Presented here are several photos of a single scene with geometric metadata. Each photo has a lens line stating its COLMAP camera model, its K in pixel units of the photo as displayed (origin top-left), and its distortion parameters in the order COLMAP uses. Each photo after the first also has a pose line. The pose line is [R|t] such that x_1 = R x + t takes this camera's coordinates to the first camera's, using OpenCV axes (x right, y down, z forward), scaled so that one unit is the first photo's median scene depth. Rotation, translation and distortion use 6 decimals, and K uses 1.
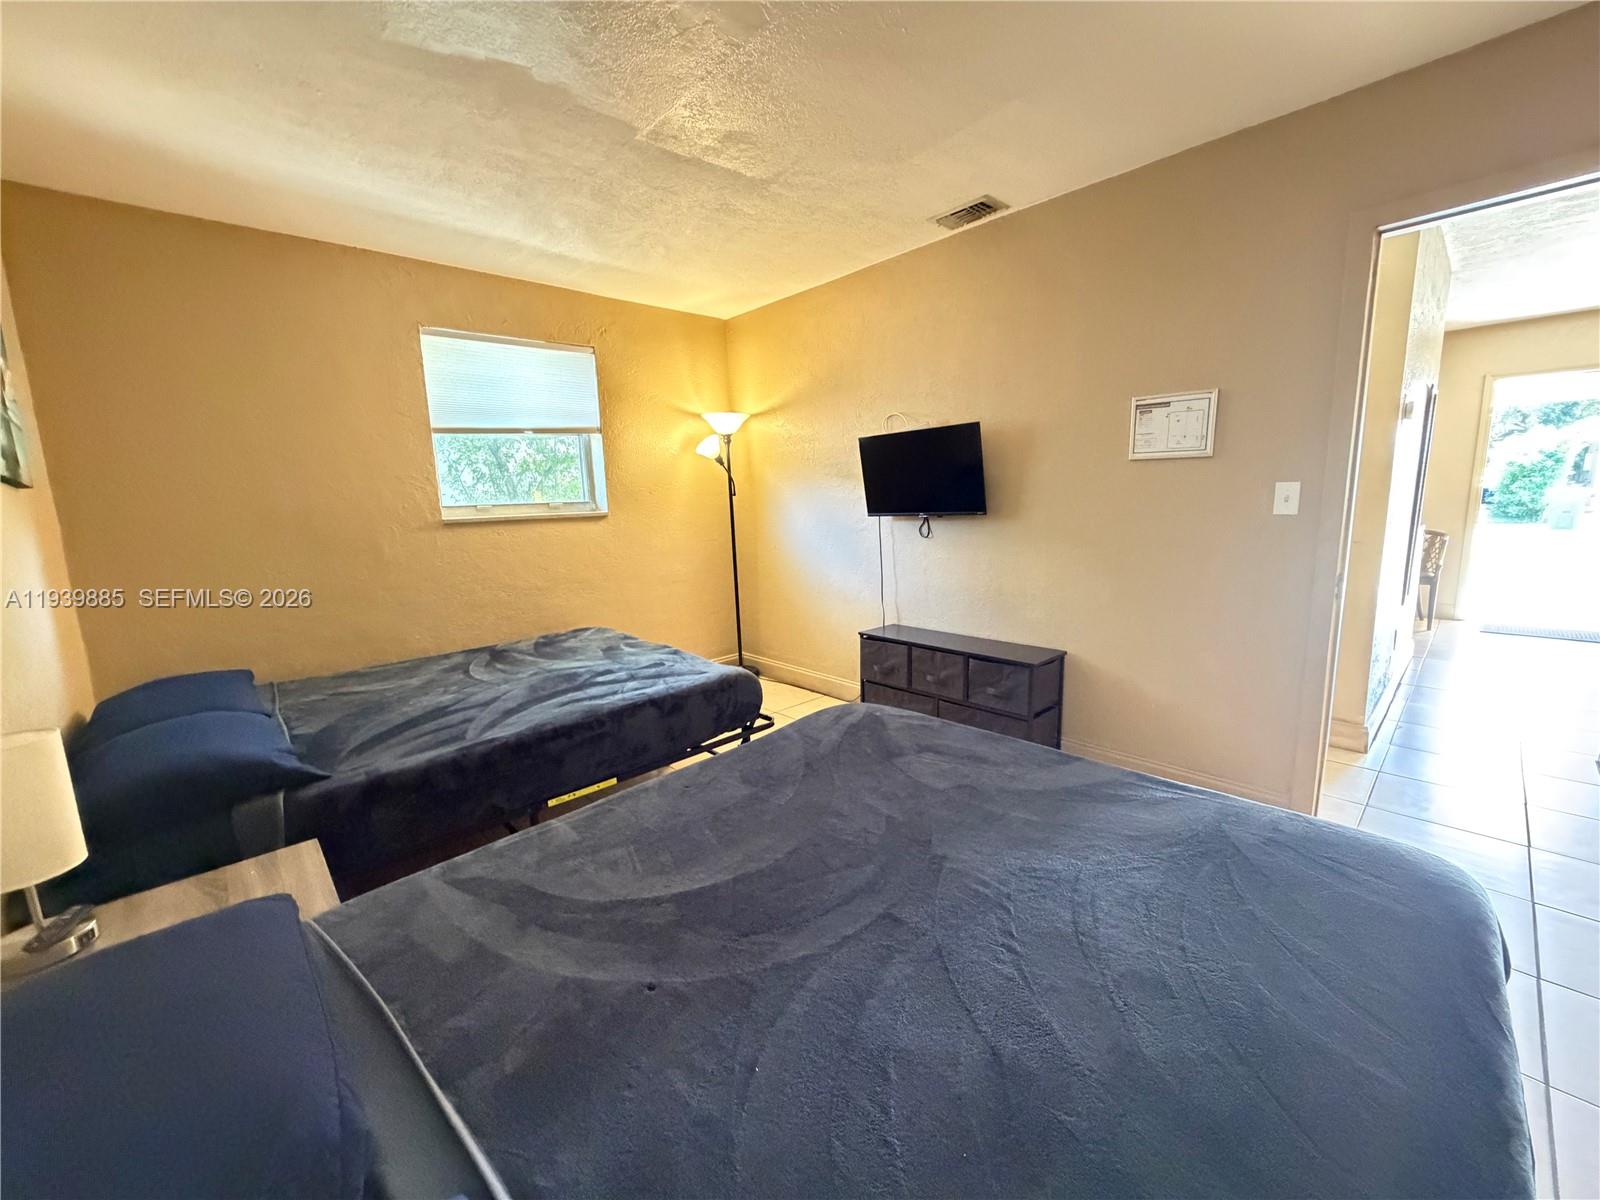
lens RADIAL K [[640.2, 0, 799.9], [0, 640.2, 598.5], [0, 0, 1]] dist [0.001947, -0.000957]
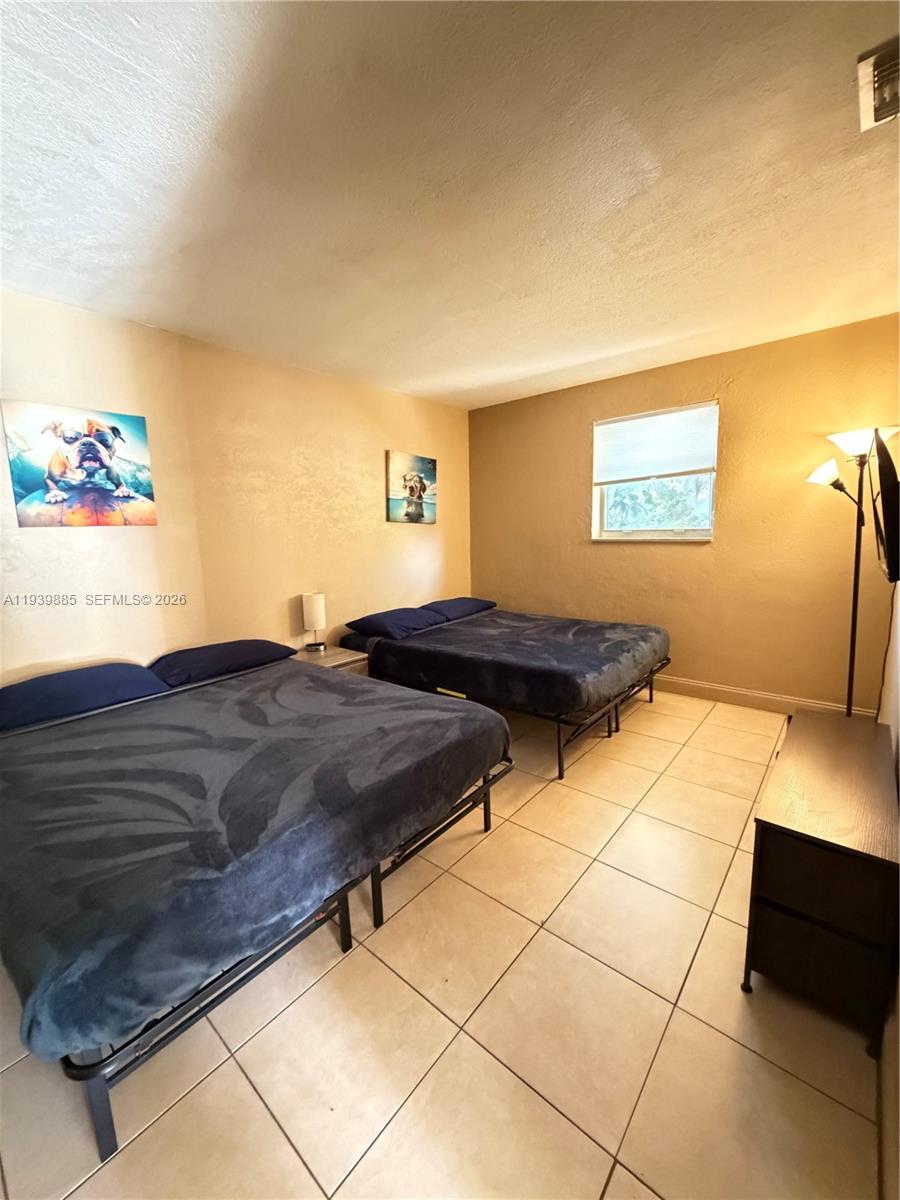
lens RADIAL K [[480.1, 0, 453.9], [0, 480.1, 596.3], [0, 0, 1]] dist [0.001947, -0.000957]
pose [[0.120860, 0.160443, -0.979618, 0.619195], [-0.145493, 0.979058, 0.142401, -0.104448], [0.981949, 0.125317, 0.141672, 0.504480]]
